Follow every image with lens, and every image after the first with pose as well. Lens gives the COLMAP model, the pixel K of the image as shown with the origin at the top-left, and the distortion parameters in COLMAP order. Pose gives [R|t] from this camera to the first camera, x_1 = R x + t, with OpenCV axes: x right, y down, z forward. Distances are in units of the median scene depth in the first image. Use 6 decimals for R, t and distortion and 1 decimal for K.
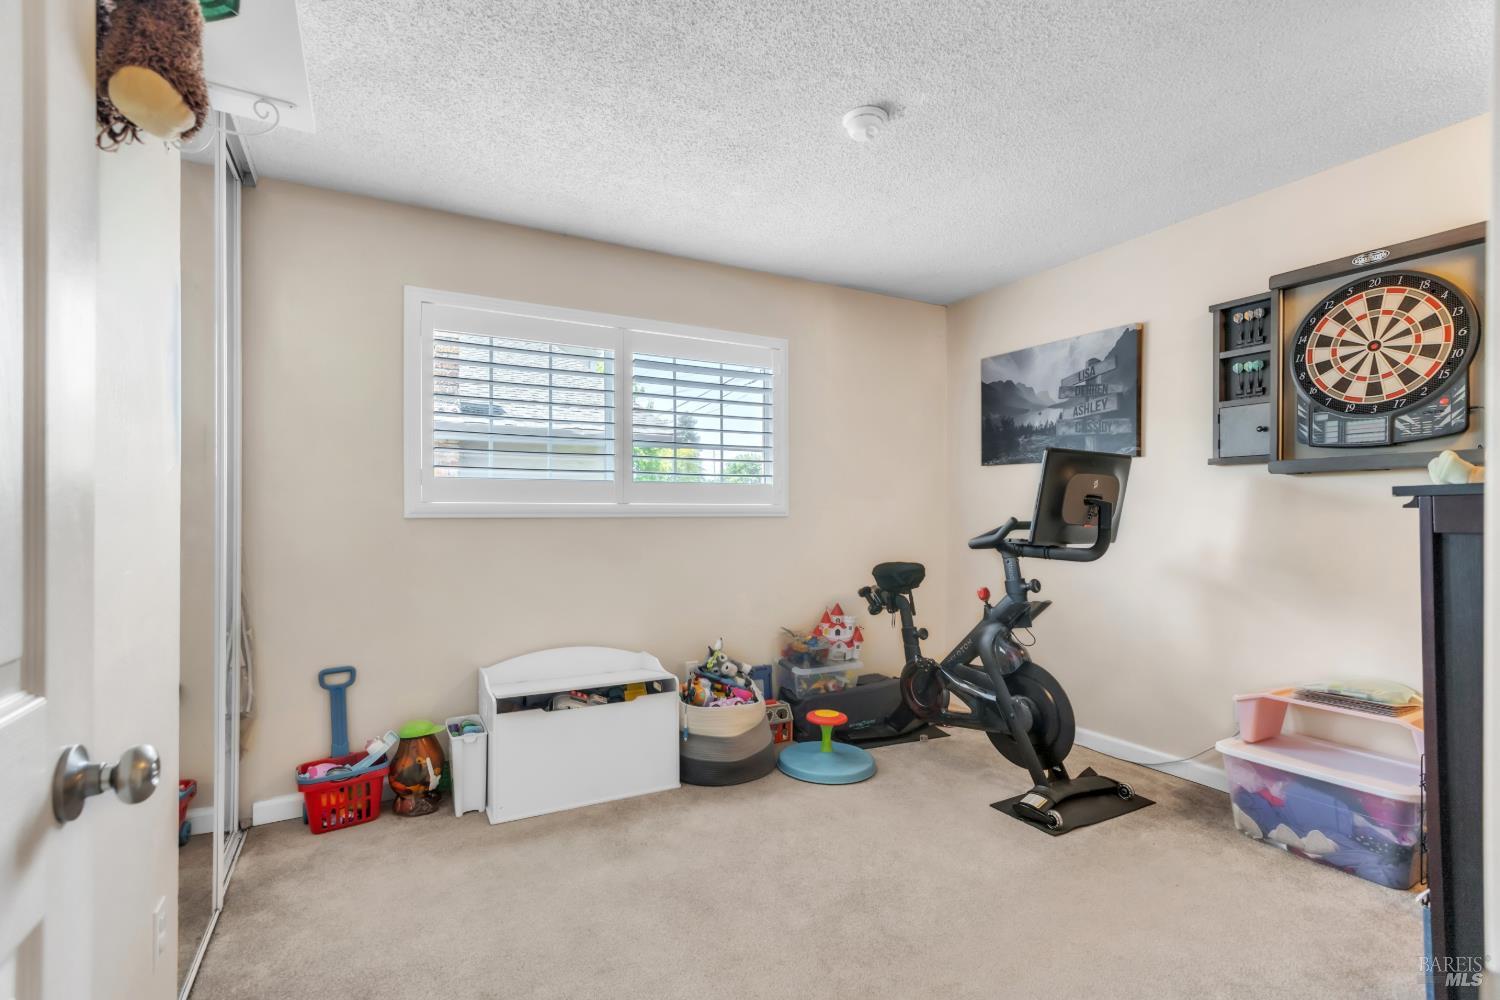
lens RADIAL K [[683.9, 0, 748.1], [0, 683.9, 503.8], [0, 0, 1]] dist [0.018499, 0.000390]
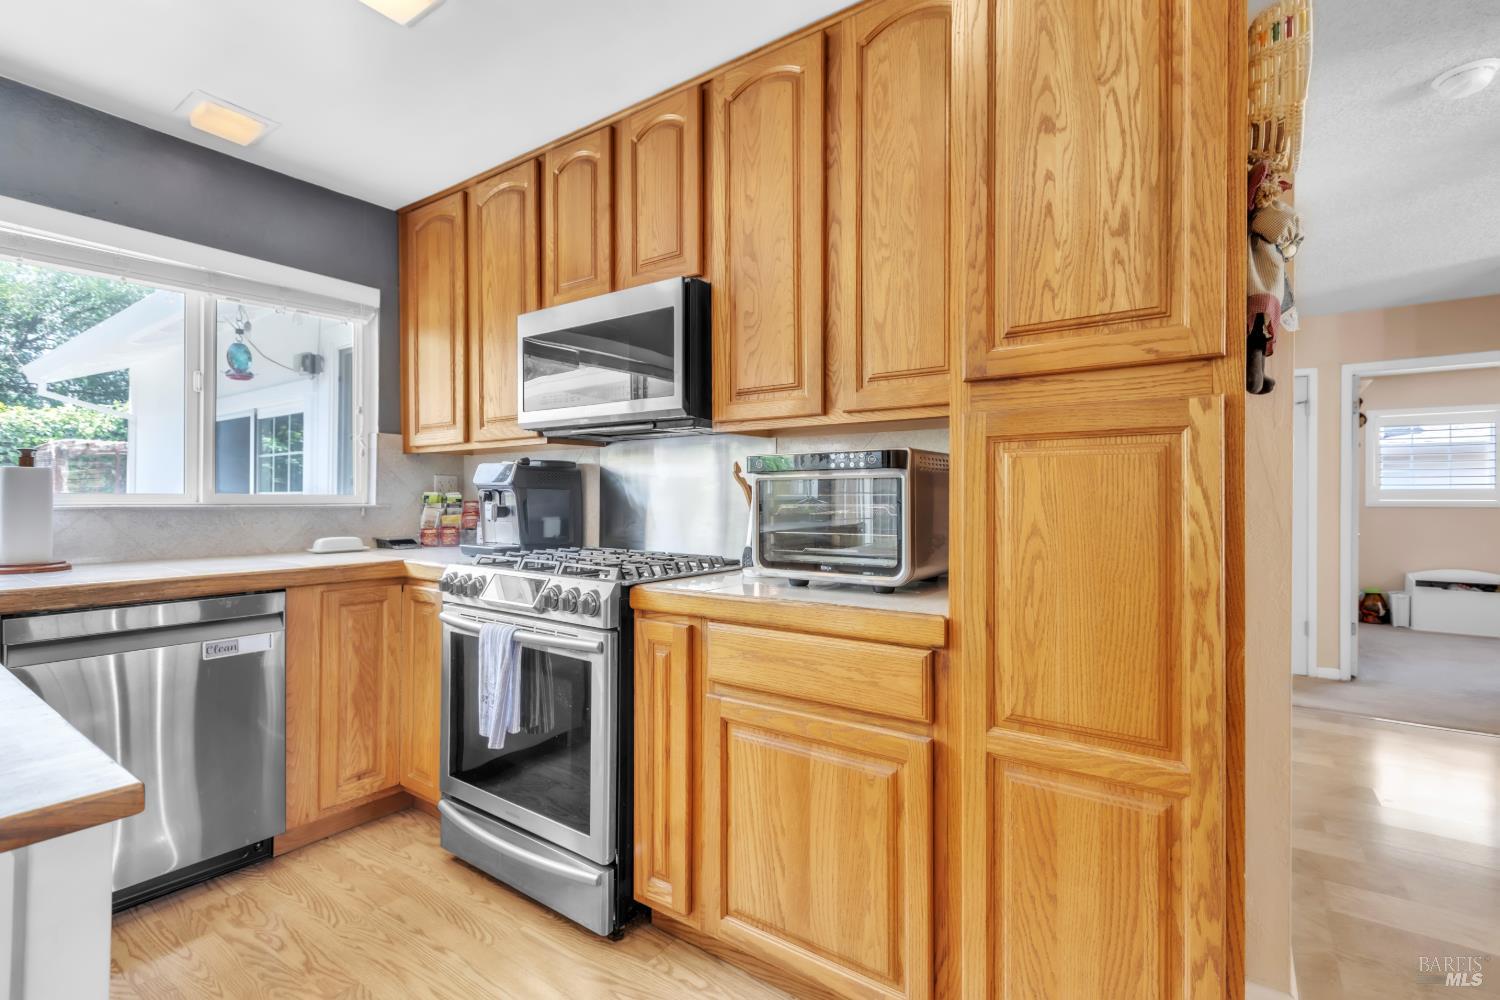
lens RADIAL K [[683.9, 0, 747.9], [0, 683.9, 495.5], [0, 0, 1]] dist [0.018499, 0.000390]
pose [[0.432781, -0.002768, -0.901495, 0.813505], [0.003929, 0.999992, -0.001184, -0.024052], [0.901490, -0.003030, 0.432789, -2.144302]]
